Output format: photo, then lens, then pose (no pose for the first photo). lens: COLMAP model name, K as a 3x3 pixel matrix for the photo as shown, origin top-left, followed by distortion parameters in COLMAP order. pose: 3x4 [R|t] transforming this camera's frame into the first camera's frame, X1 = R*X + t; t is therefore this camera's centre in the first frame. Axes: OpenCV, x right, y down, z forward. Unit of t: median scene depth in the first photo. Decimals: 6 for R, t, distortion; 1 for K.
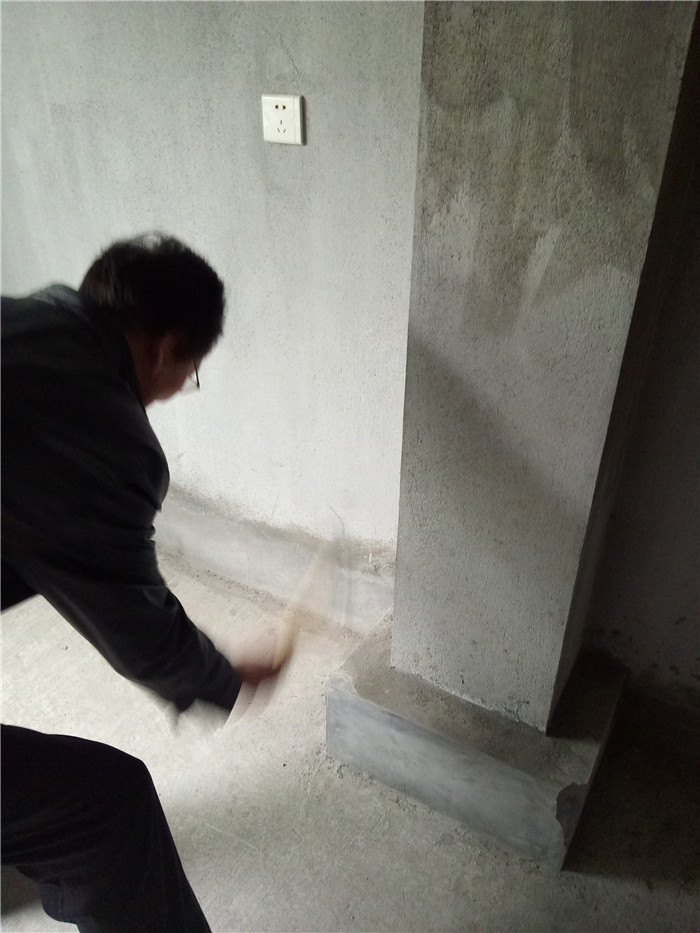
lens RADIAL K [[726.1, 0, 350.0], [0, 726.1, 466.5], [0, 0, 1]] dist [0.122694, -0.185588]
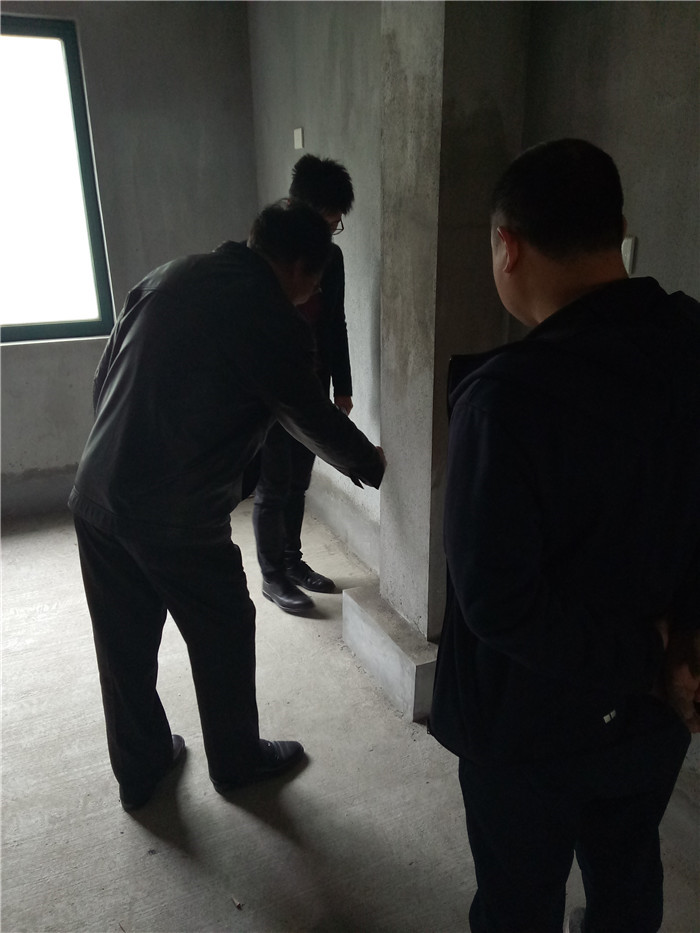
lens RADIAL K [[726.1, 0, 350.0], [0, 726.1, 466.5], [0, 0, 1]] dist [0.122694, -0.185588]
pose [[0.827635, 0.180369, -0.531496, 1.341747], [-0.279450, 0.953662, -0.111519, 0.310886], [0.486753, 0.240823, 0.839688, -0.856430]]
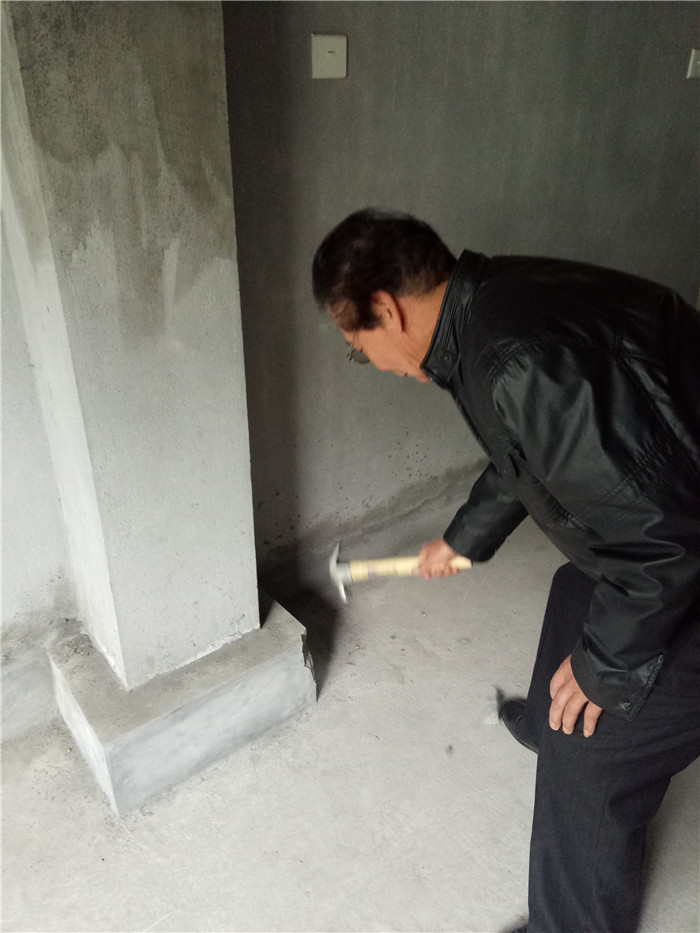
lens RADIAL K [[726.1, 0, 350.0], [0, 726.1, 466.5], [0, 0, 1]] dist [0.122694, -0.185588]
pose [[0.375292, -0.442567, 0.814426, -0.822198], [0.469636, 0.848309, 0.244568, -0.155850], [-0.799123, 0.290699, 0.526209, 0.188026]]
